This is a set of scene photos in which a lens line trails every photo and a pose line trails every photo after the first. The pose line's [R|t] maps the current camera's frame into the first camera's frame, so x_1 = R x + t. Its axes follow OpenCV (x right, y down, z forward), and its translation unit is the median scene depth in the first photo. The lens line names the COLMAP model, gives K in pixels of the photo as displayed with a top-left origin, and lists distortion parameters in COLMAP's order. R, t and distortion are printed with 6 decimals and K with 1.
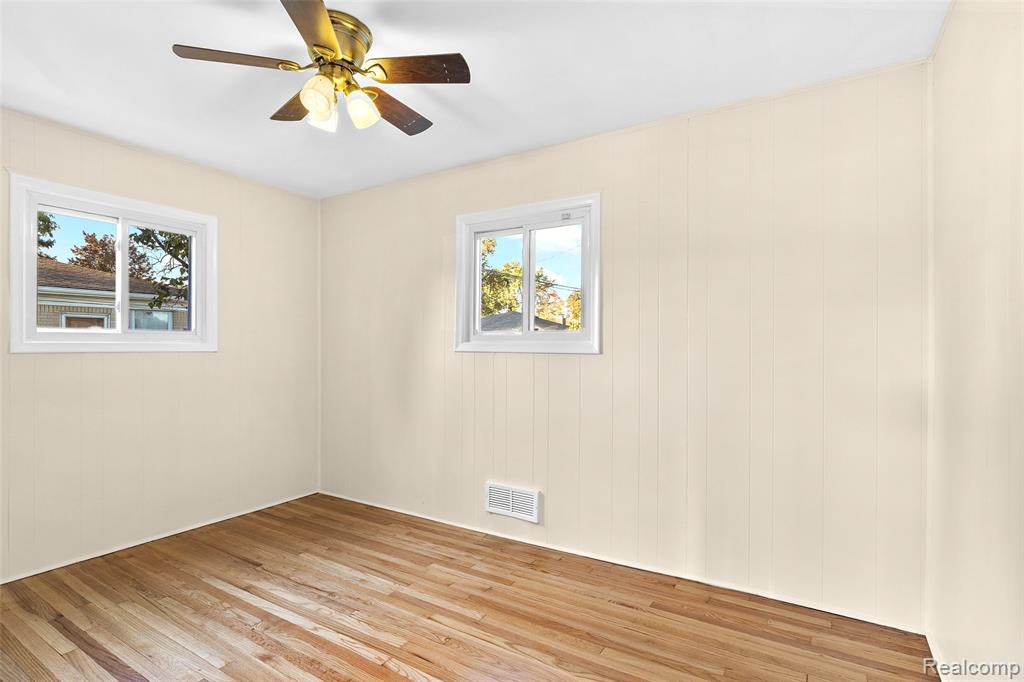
lens RADIAL K [[503.4, 0, 516.3], [0, 503.4, 344.2], [0, 0, 1]] dist [-0.000367, 0.000718]
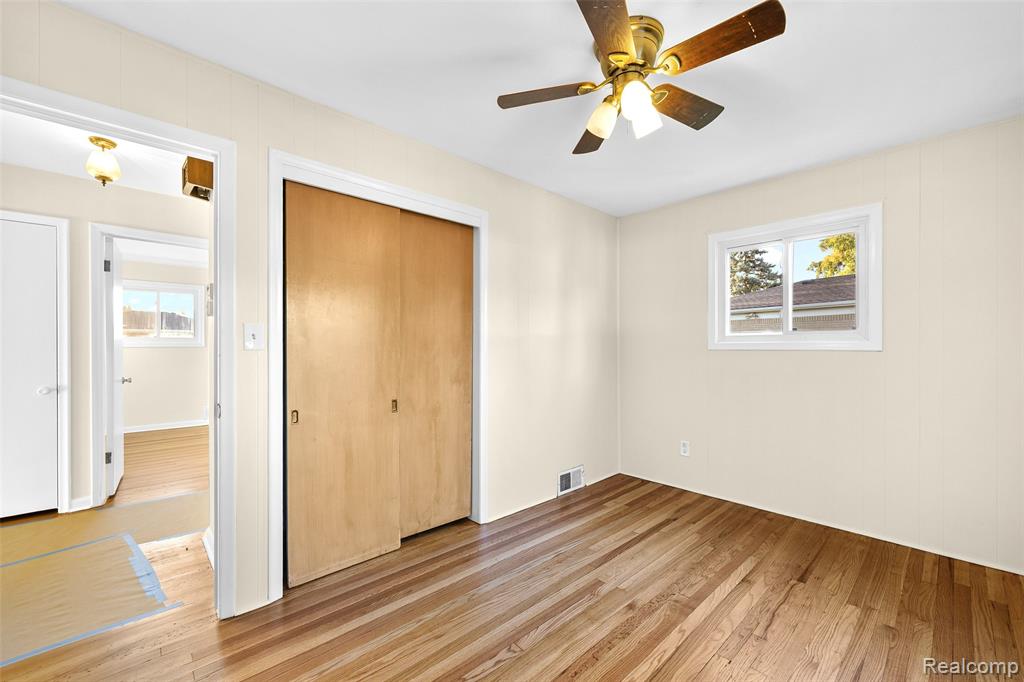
lens RADIAL K [[417.1, 0, 520.1], [0, 417.1, 344.0], [0, 0, 1]] dist [0.001984, 0.000368]
pose [[-0.250571, -0.006118, -0.968079, 0.385634], [0.003374, 0.999968, -0.007193, 0.006787], [0.968092, -0.005069, -0.250543, 0.731523]]
